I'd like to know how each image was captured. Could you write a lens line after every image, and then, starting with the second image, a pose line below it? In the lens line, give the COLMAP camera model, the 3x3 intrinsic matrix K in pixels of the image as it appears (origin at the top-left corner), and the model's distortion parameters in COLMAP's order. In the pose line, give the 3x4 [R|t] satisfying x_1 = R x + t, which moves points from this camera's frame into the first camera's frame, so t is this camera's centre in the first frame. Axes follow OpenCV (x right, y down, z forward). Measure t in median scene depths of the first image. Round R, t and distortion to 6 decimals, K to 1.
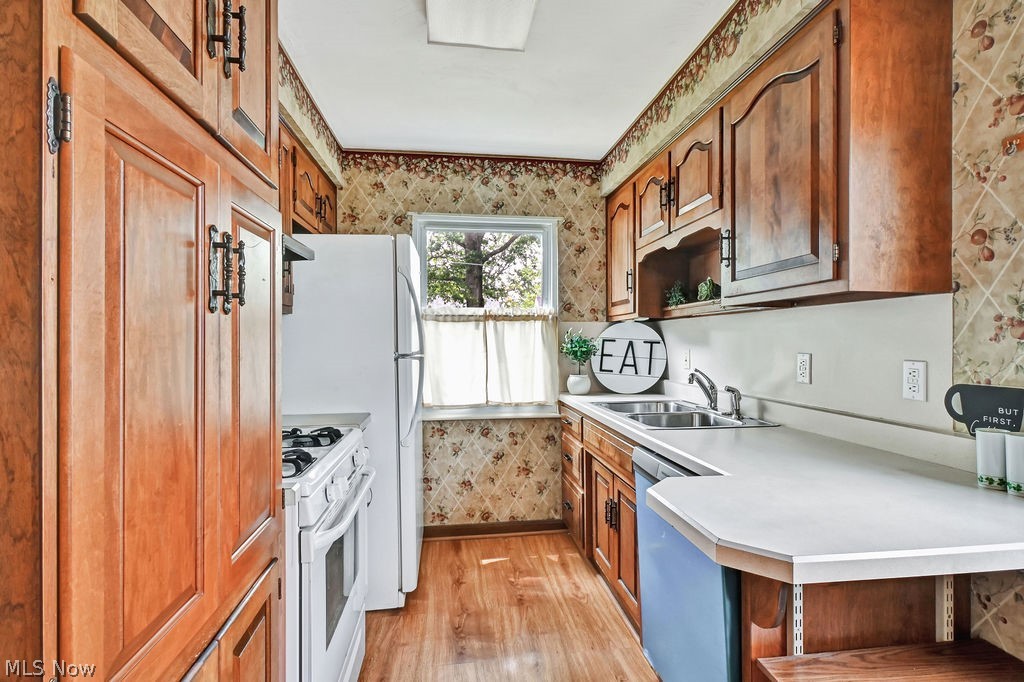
lens RADIAL K [[500.3, 0, 516.2], [0, 500.3, 336.7], [0, 0, 1]] dist [0.003004, -0.001563]
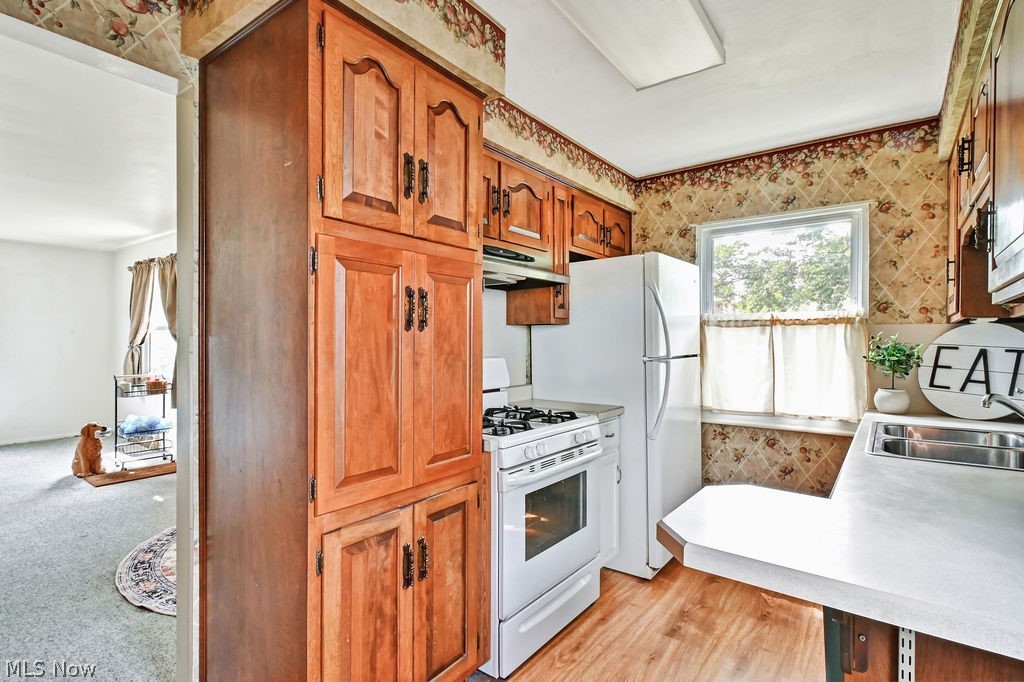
lens RADIAL K [[500.3, 0, 511.6], [0, 500.3, 344.1], [0, 0, 1]] dist [0.003004, -0.001563]
pose [[0.705386, 0.007038, -0.708789, 0.264324], [-0.001139, 0.999961, 0.008796, -0.004333], [0.708823, -0.005397, 0.705366, -0.018002]]
